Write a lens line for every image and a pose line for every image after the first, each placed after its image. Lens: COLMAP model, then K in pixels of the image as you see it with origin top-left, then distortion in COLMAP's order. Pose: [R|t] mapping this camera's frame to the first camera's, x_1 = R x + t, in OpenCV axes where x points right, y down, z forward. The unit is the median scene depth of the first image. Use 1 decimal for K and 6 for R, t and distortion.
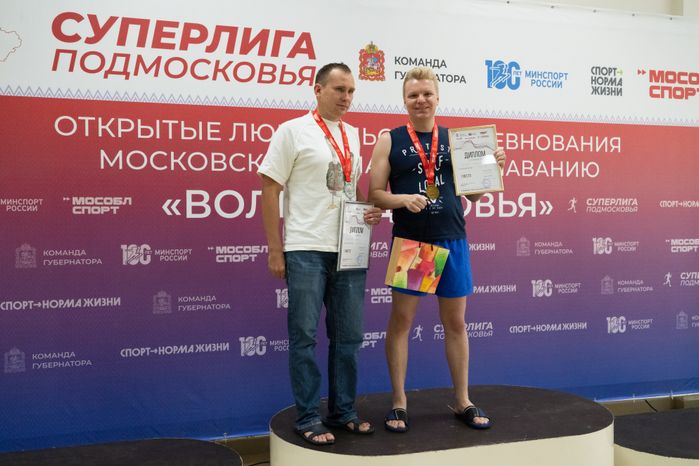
lens RADIAL K [[592.8, 0, 351.7], [0, 592.8, 230.6], [0, 0, 1]] dist [0.025493, -0.001517]
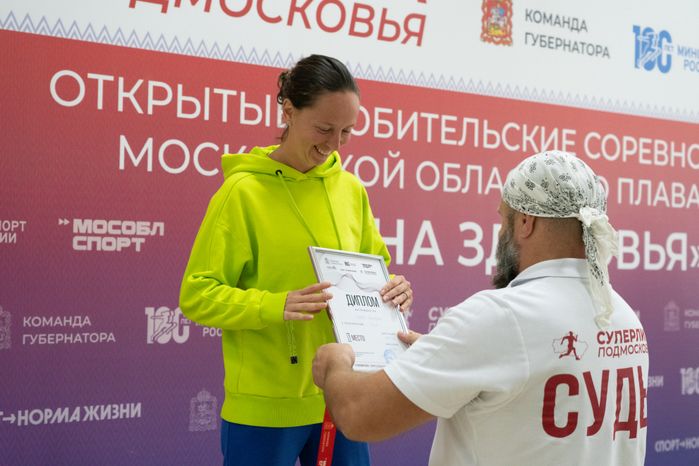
lens RADIAL K [[1260.9, 0, 372.1], [0, 1260.9, 240.3], [0, 0, 1]] dist [0.094903, 0.000000]
pose [[0.922086, 0.029646, 0.385848, -0.627536], [-0.015463, 0.999088, -0.039811, 0.004939], [-0.386676, 0.030743, 0.921703, -0.165039]]
